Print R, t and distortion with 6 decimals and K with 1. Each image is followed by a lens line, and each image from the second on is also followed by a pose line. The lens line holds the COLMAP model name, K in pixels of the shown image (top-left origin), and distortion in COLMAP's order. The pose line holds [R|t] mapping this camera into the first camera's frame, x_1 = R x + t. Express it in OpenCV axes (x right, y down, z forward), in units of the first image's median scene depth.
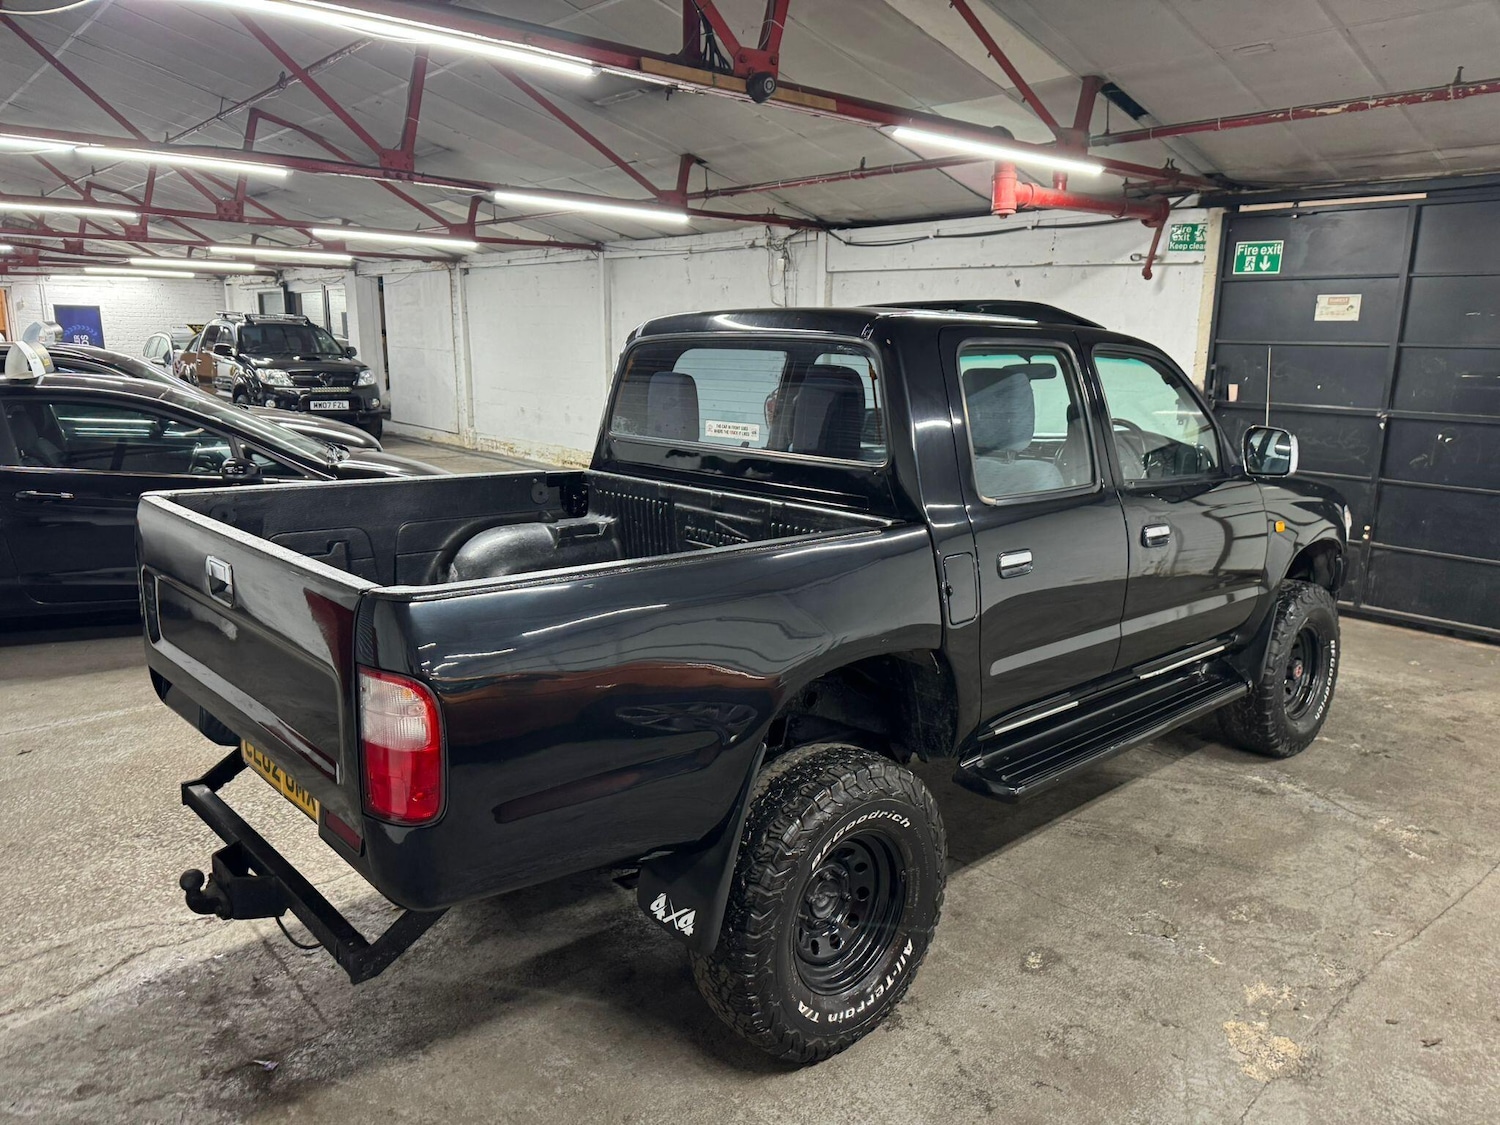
lens RADIAL K [[1059.5, 0, 759.9], [0, 1059.5, 567.3], [0, 0, 1]] dist [0.025588, -0.027280]
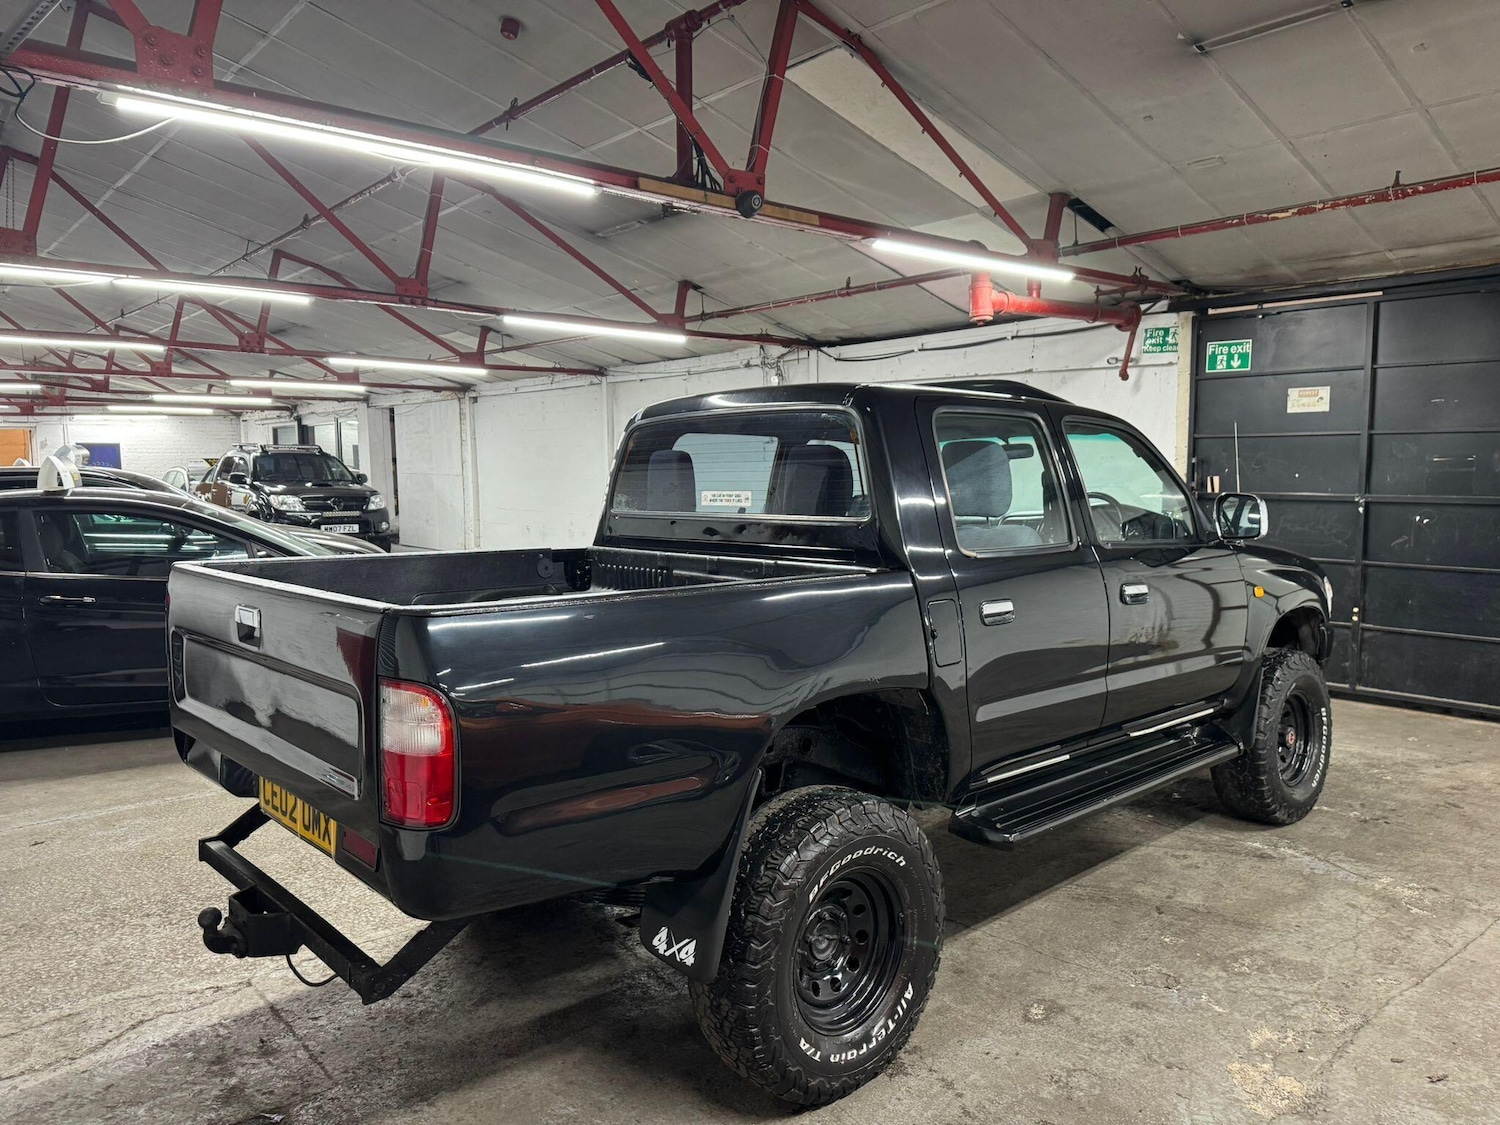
lens RADIAL K [[1059.5, 0, 752.9], [0, 1059.5, 564.5], [0, 0, 1]] dist [0.025588, -0.027280]
pose [[0.999730, -0.021756, -0.008168, 0.006258], [0.020610, 0.992447, -0.120930, 0.053032], [0.010737, 0.120729, 0.992627, -0.037262]]
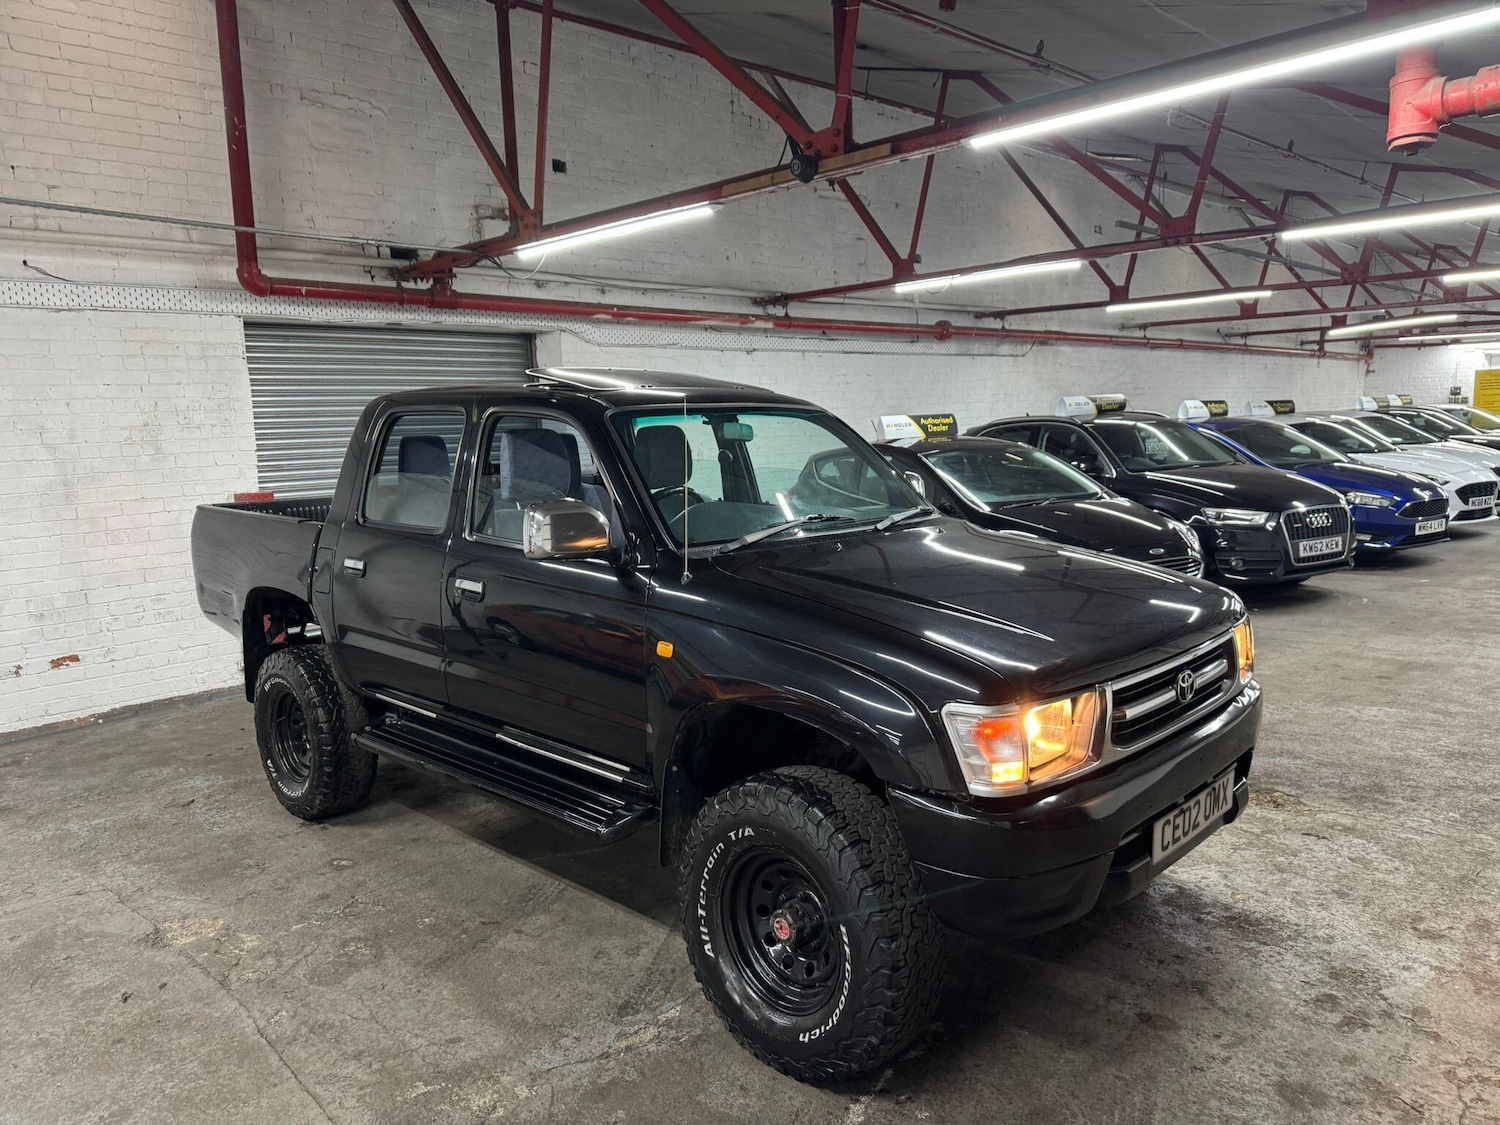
lens RADIAL K [[1059.5, 0, 753.0], [0, 1059.5, 566.6], [0, 0, 1]] dist [0.025588, -0.027280]
pose [[0.061329, 0.123065, -0.990502, 1.237950], [-0.181288, 0.977237, 0.110192, -0.189156], [0.981516, 0.172808, 0.082243, 1.044282]]
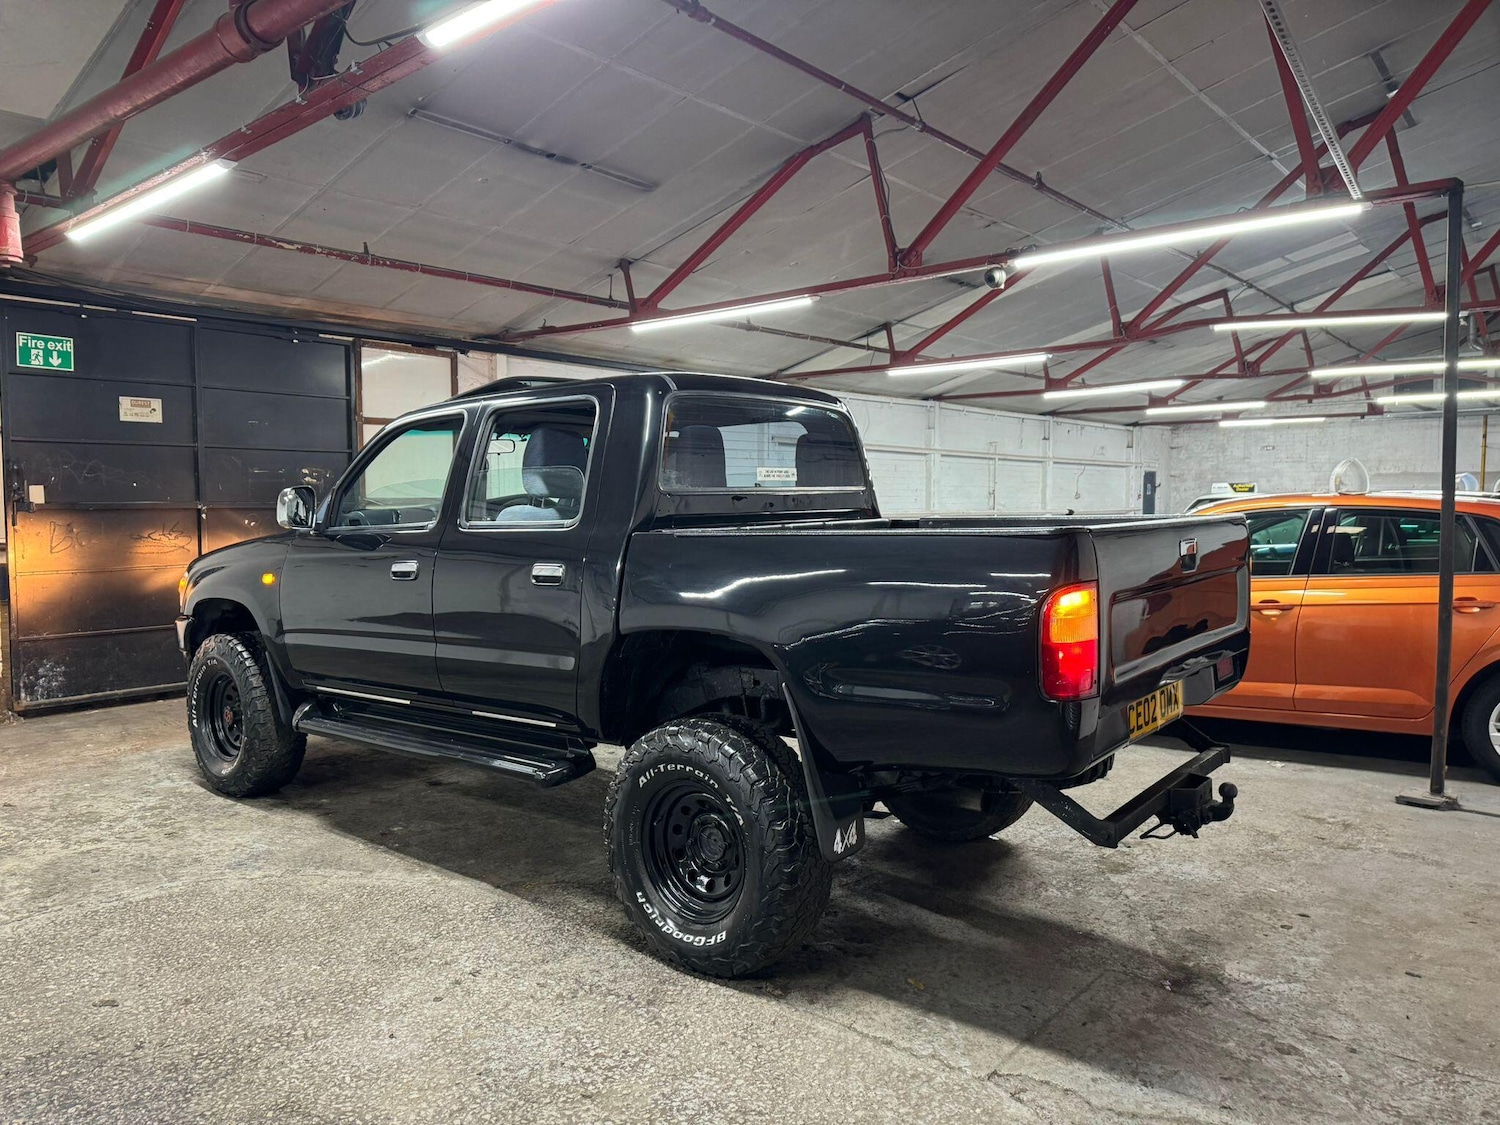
lens RADIAL K [[1059.5, 0, 754.9], [0, 1059.5, 555.5], [0, 0, 1]] dist [0.025588, -0.027280]
pose [[-0.150683, -0.070222, 0.986085, -1.007263], [0.213027, 0.971734, 0.101752, -0.137400], [-0.965357, 0.225395, -0.131465, 0.987271]]
